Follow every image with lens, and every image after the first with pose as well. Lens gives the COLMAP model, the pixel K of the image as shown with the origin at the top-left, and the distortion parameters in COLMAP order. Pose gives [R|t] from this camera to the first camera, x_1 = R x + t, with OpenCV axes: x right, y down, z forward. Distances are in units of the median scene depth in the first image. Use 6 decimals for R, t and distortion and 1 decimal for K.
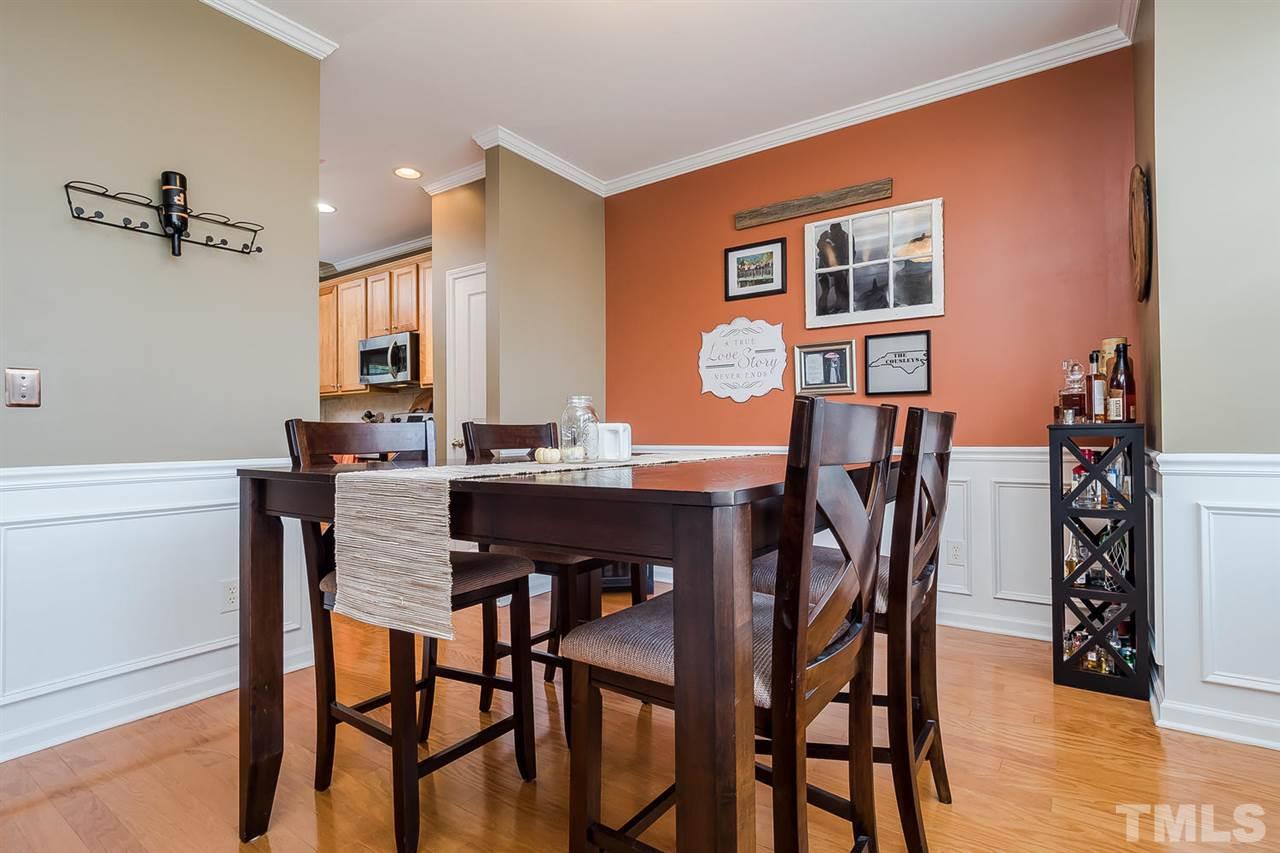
lens RADIAL K [[610.6, 0, 644.0], [0, 610.6, 429.4], [0, 0, 1]] dist [0.003468, 0.000360]
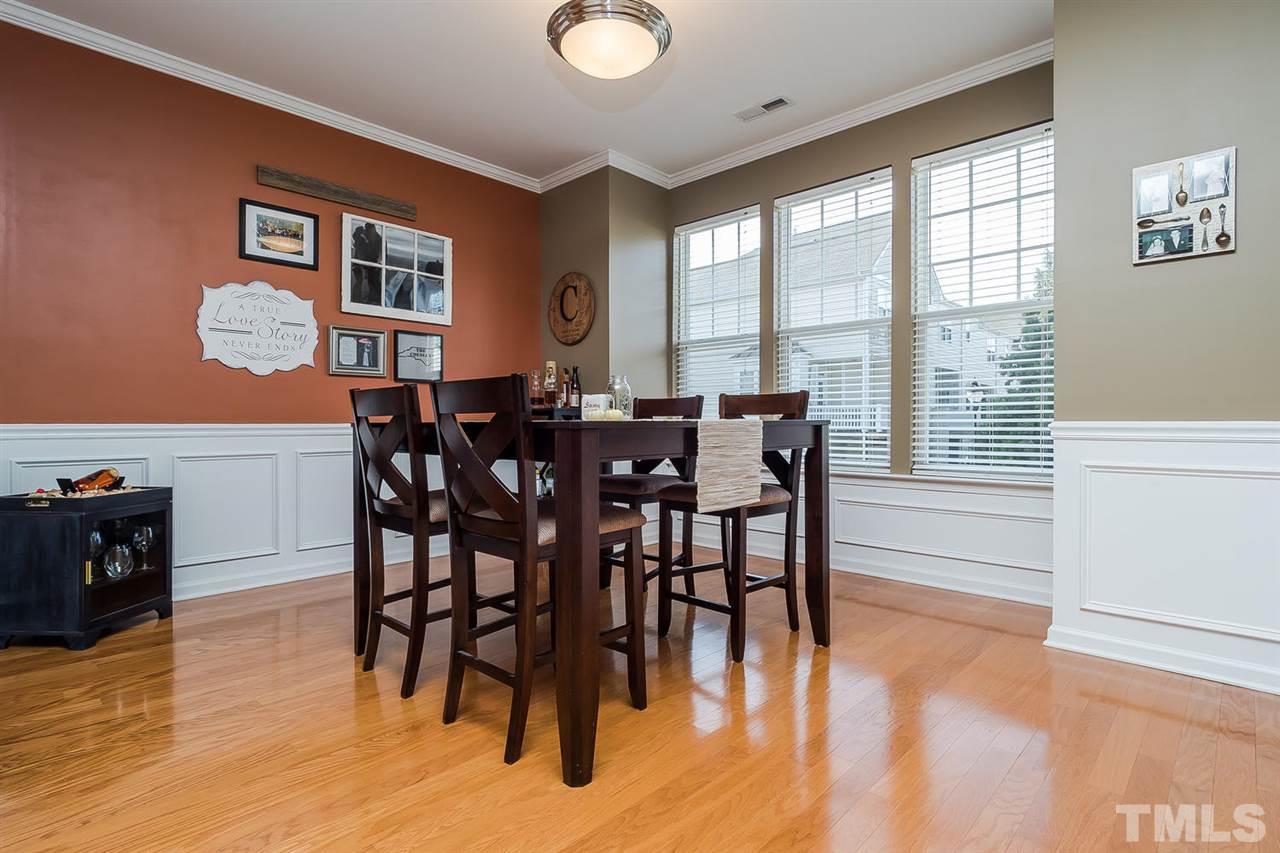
lens RADIAL K [[643.7, 0, 641.9], [0, 643.7, 425.1], [0, 0, 1]] dist [-0.018290, 0.004221]
pose [[0.149571, 0.006903, 0.988727, -0.749590], [-0.005090, 0.999968, -0.006212, 0.034611], [-0.988738, -0.004103, 0.149601, 0.328296]]
